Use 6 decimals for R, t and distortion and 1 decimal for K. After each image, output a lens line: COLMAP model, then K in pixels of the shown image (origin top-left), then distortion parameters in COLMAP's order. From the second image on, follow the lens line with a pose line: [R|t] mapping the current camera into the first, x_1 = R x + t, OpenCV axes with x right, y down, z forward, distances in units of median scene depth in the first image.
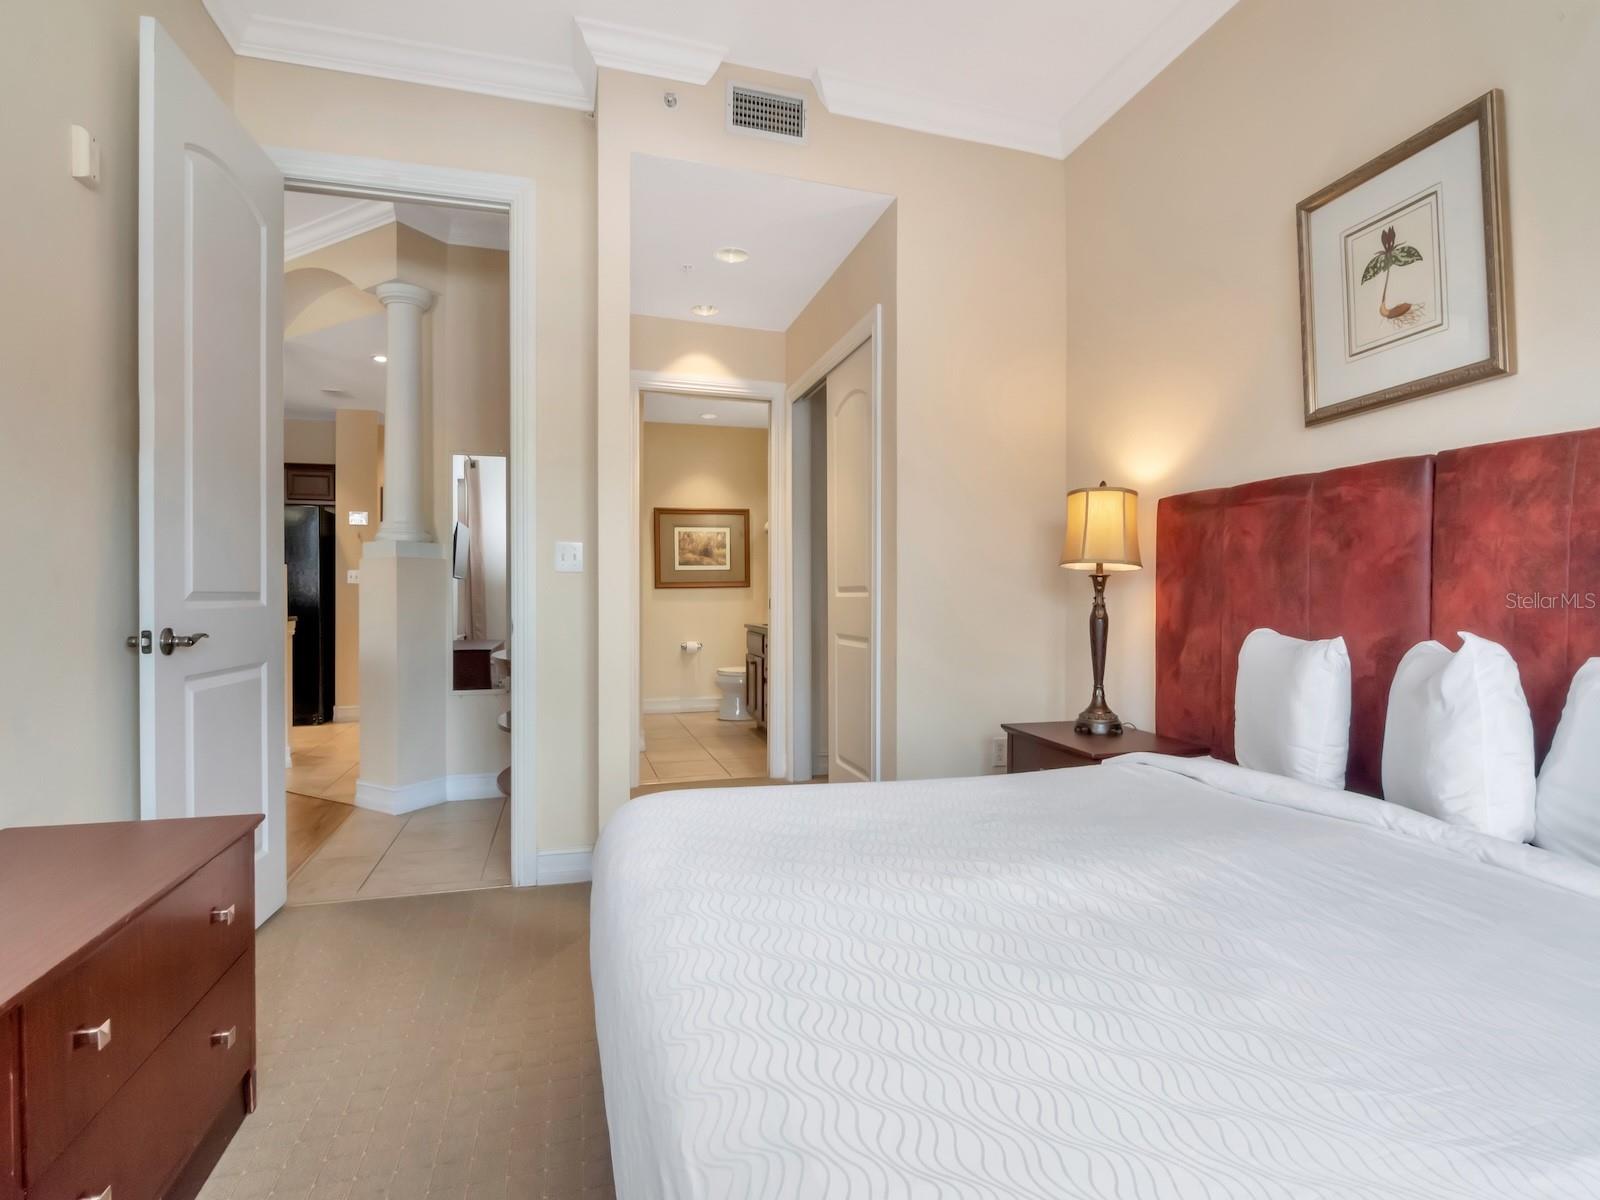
lens RADIAL K [[779.1, 0, 801.6], [0, 779.1, 594.6], [0, 0, 1]] dist [-0.000399, 0.000004]
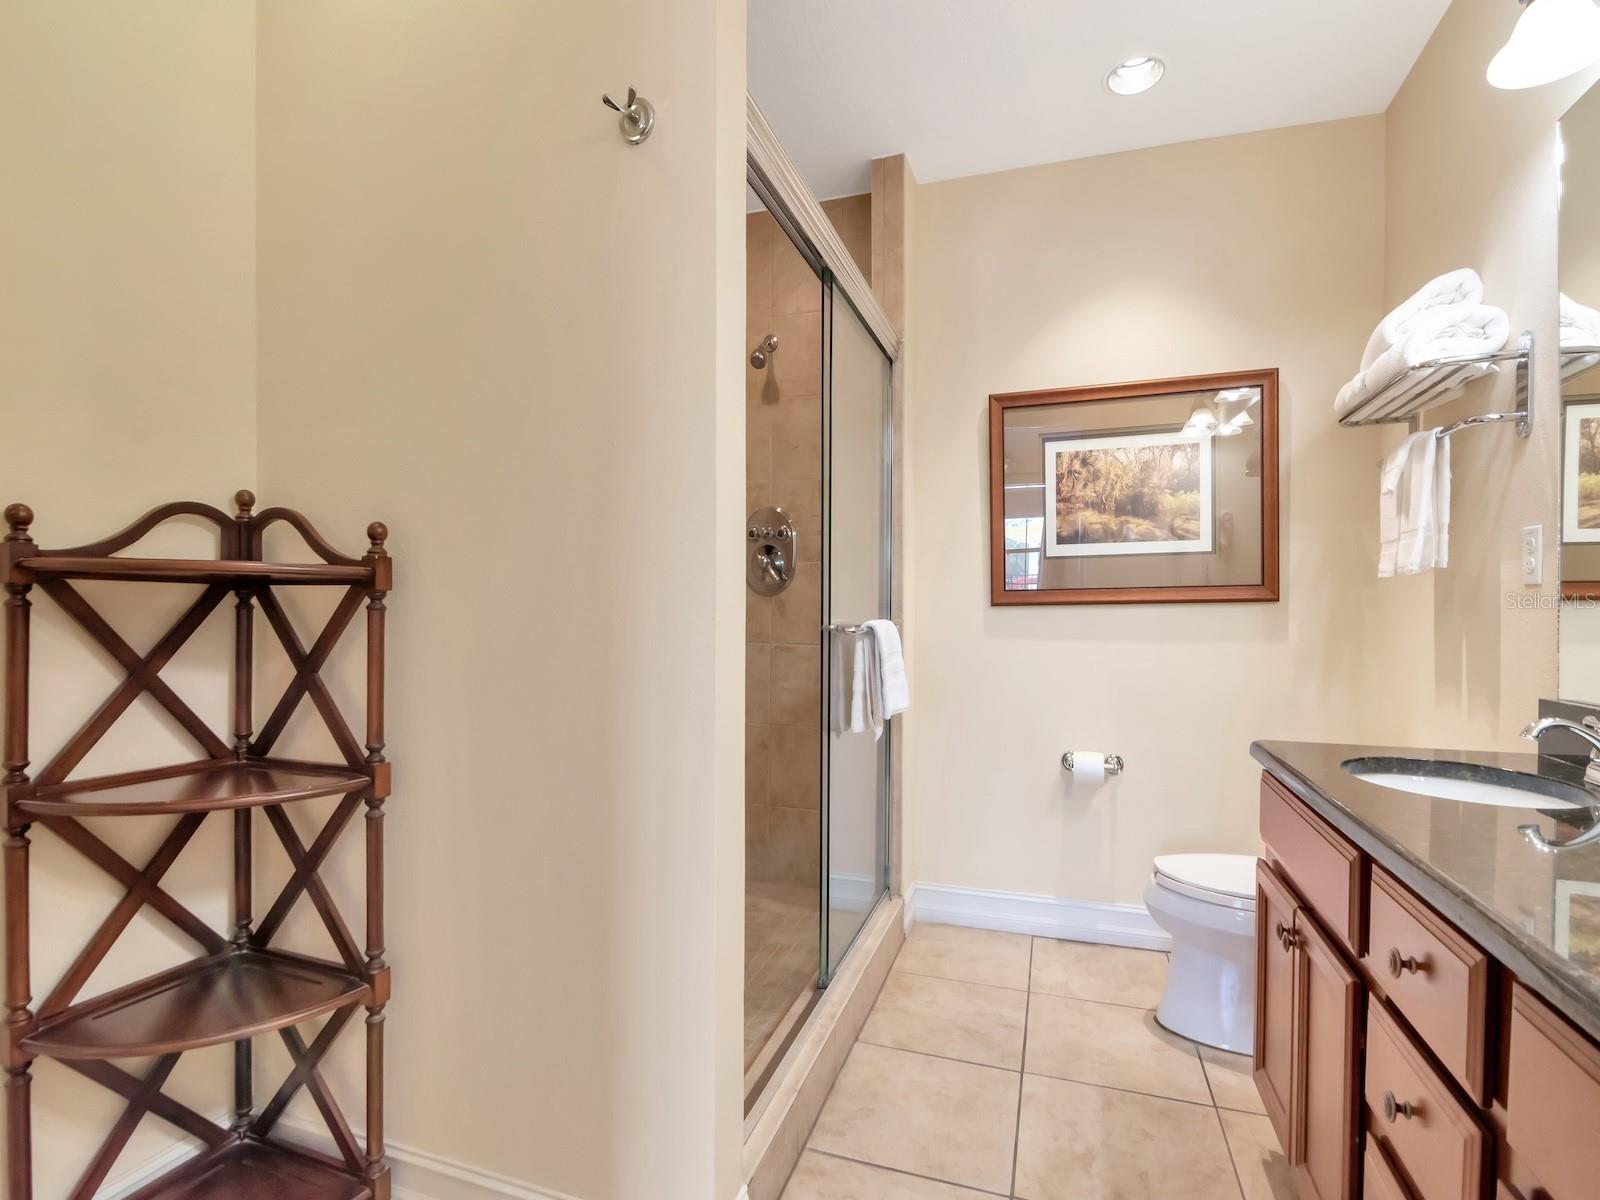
lens RADIAL K [[786.5, 0, 795.2], [0, 786.5, 601.8], [0, 0, 1]] dist [0.002795, 0.000472]
pose [[0.809566, 0.008055, -0.586974, -0.036628], [-0.004115, 0.999959, 0.008047, -0.011840], [0.587015, -0.004099, 0.809566, 0.615448]]
